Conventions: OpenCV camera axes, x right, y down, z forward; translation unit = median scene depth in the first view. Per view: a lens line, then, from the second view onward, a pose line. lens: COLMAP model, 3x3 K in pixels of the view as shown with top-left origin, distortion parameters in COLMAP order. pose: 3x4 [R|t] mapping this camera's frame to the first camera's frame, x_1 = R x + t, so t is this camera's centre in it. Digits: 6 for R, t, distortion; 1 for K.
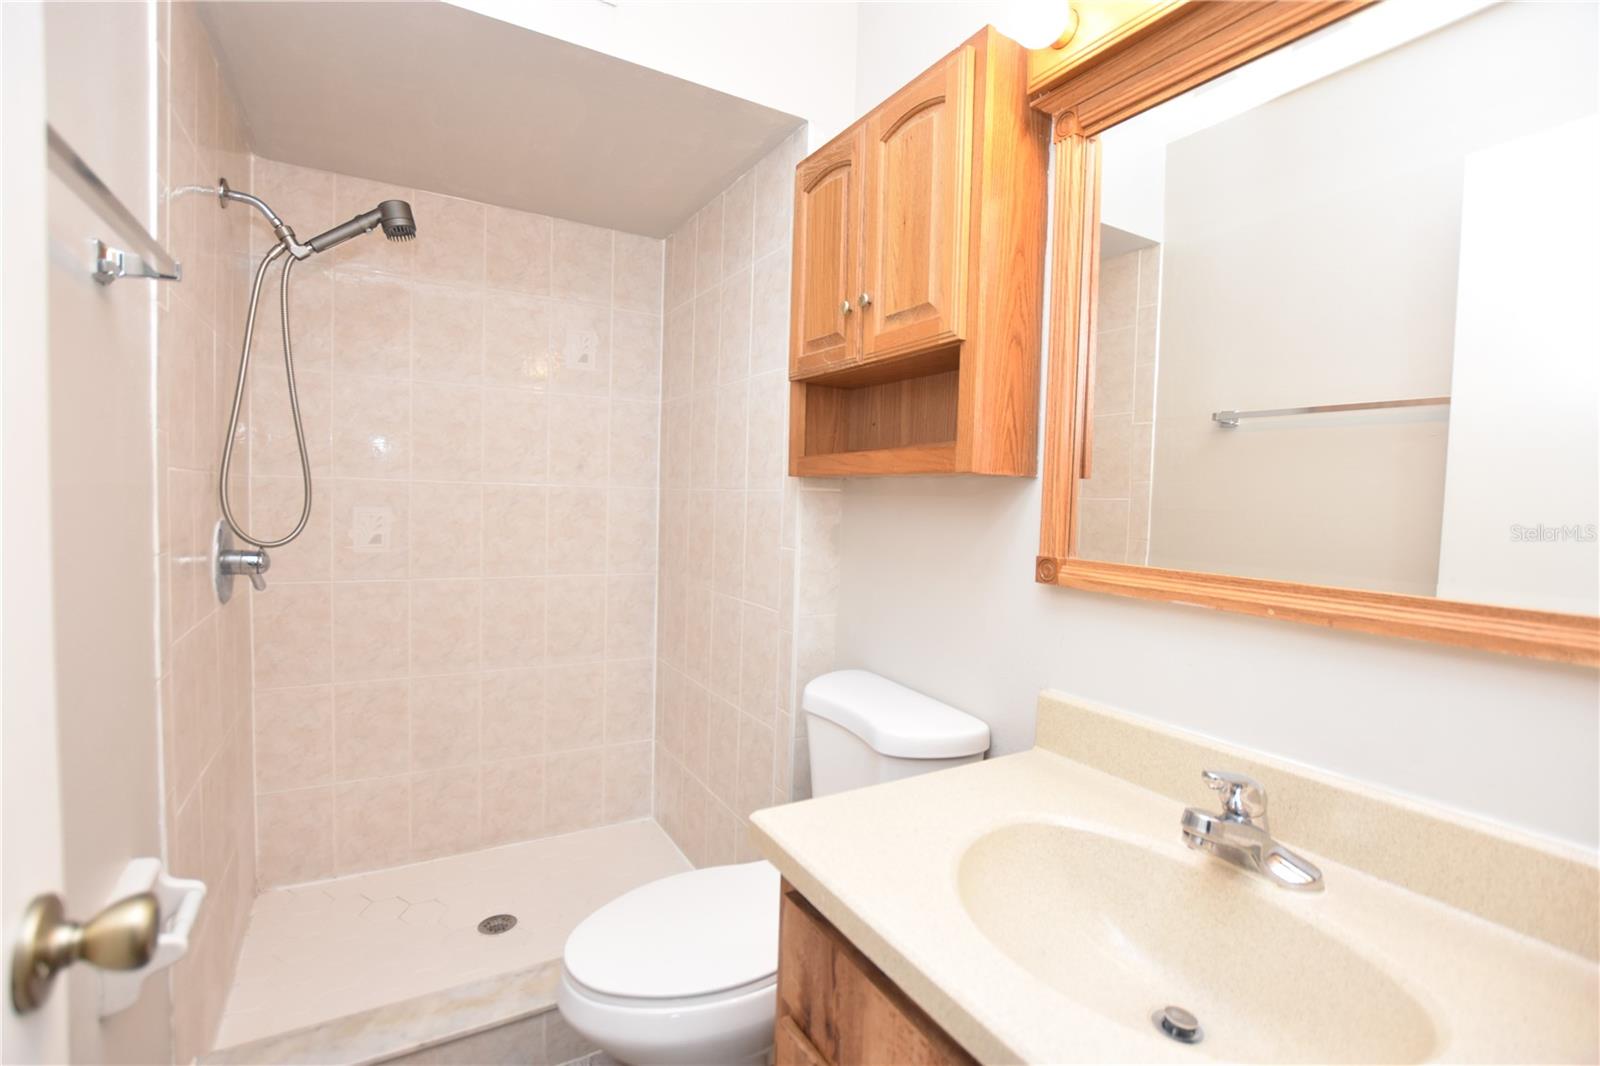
lens RADIAL K [[713.6, 0, 792.6], [0, 713.6, 534.4], [0, 0, 1]] dist [-0.027408, 0.001603]
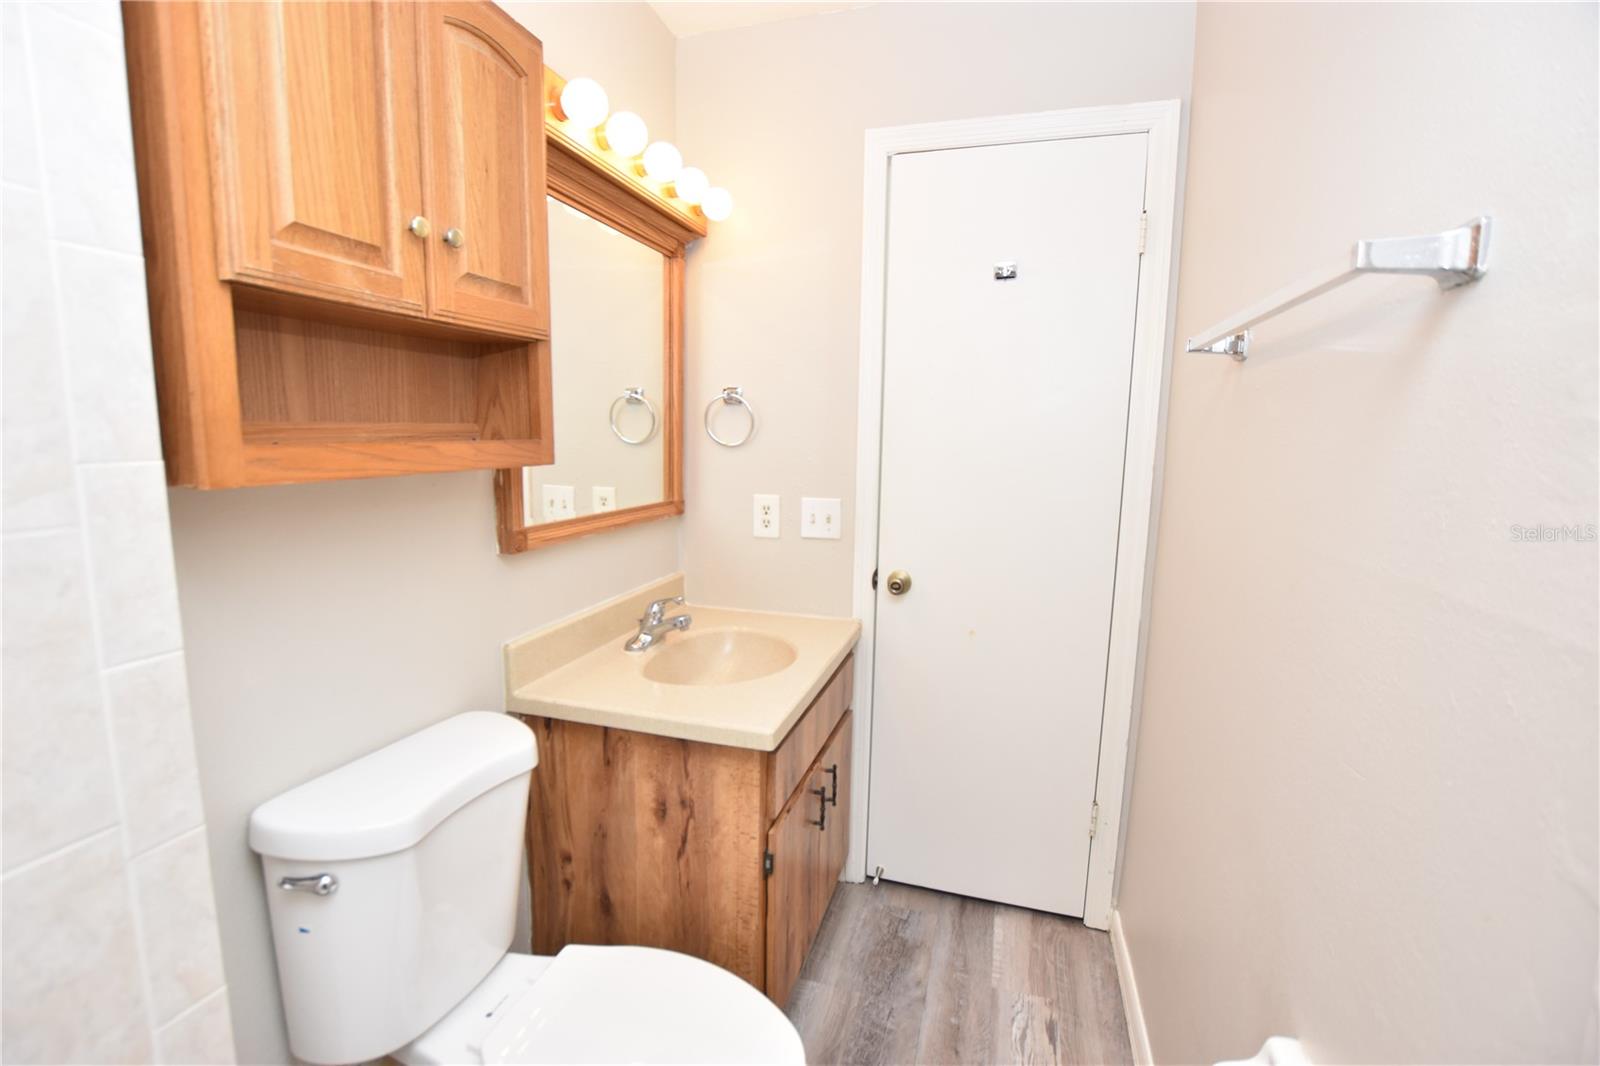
lens RADIAL K [[713.6, 0, 792.6], [0, 713.6, 534.4], [0, 0, 1]] dist [-0.027408, 0.001603]
pose [[-0.674569, -0.146532, 0.723522, -0.733989], [0.001227, 0.979878, 0.199595, -0.179753], [-0.738210, 0.135528, -0.660816, 1.310342]]
